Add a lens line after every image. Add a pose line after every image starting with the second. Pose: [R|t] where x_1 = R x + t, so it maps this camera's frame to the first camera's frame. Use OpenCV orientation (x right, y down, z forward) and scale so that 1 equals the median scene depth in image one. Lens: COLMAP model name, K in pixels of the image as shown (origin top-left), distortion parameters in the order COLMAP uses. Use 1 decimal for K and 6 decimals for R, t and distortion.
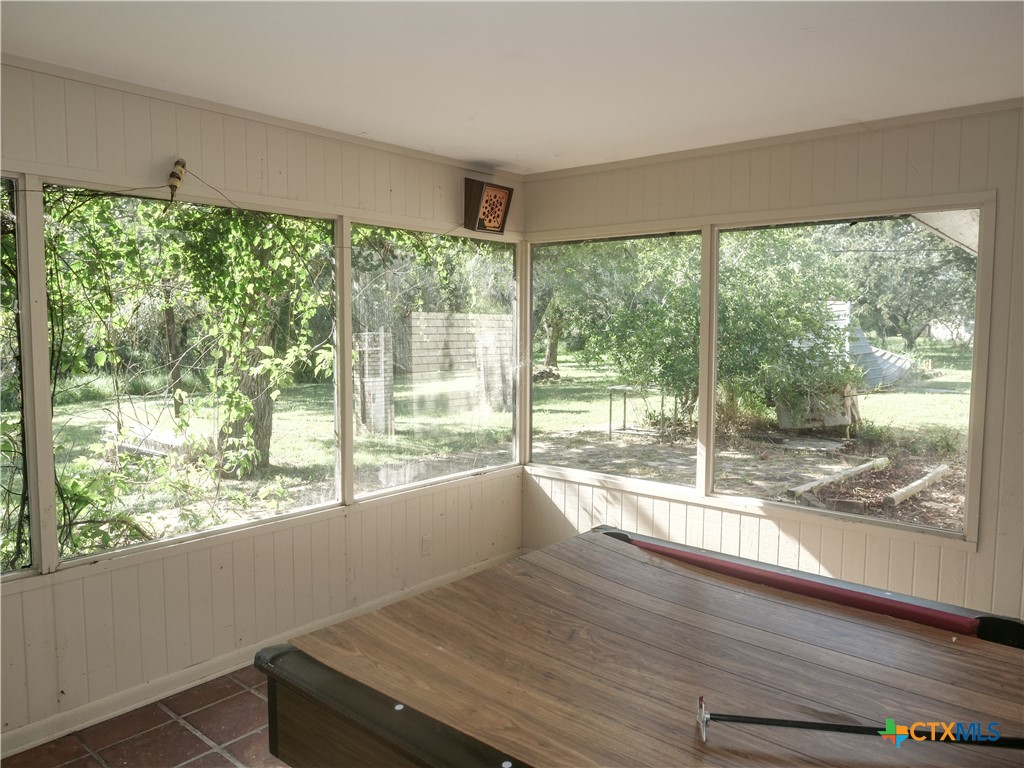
lens RADIAL K [[738.8, 0, 507.5], [0, 738.8, 384.3], [0, 0, 1]] dist [-0.019176, 0.005513]
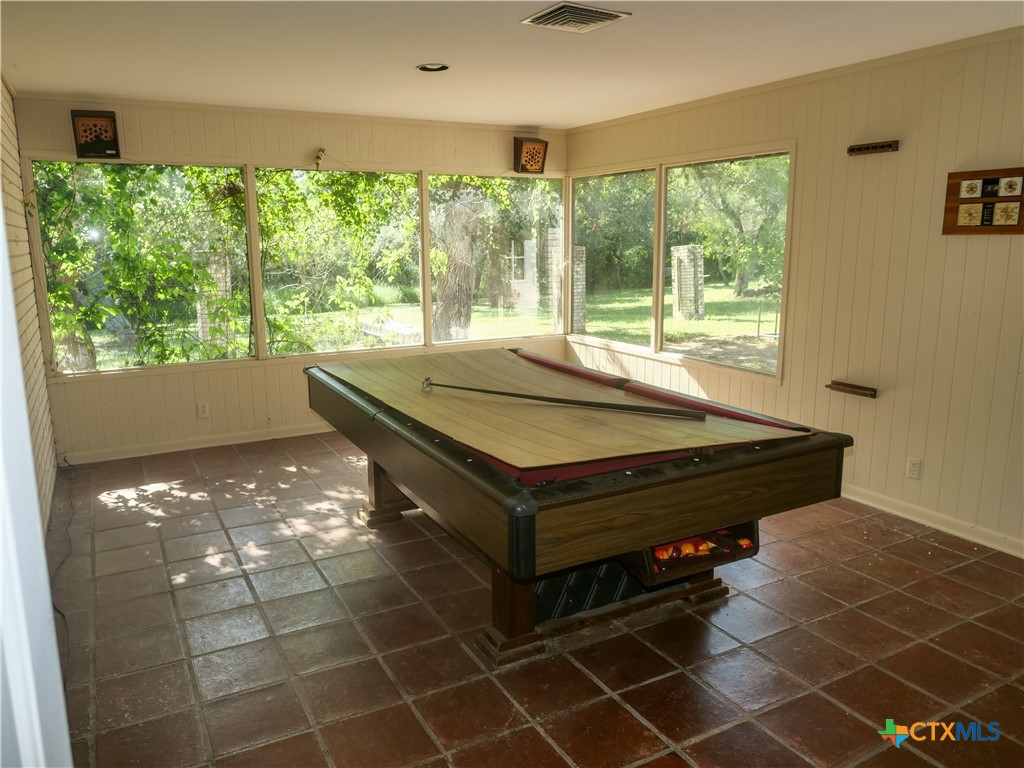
lens RADIAL K [[738.8, 0, 514.3], [0, 738.8, 382.7], [0, 0, 1]] dist [-0.019176, 0.005513]
pose [[0.939428, 0.055413, -0.338237, 0.578721], [-0.018069, 0.993479, 0.112576, 0.057261], [0.342270, -0.099646, 0.934303, -0.544898]]
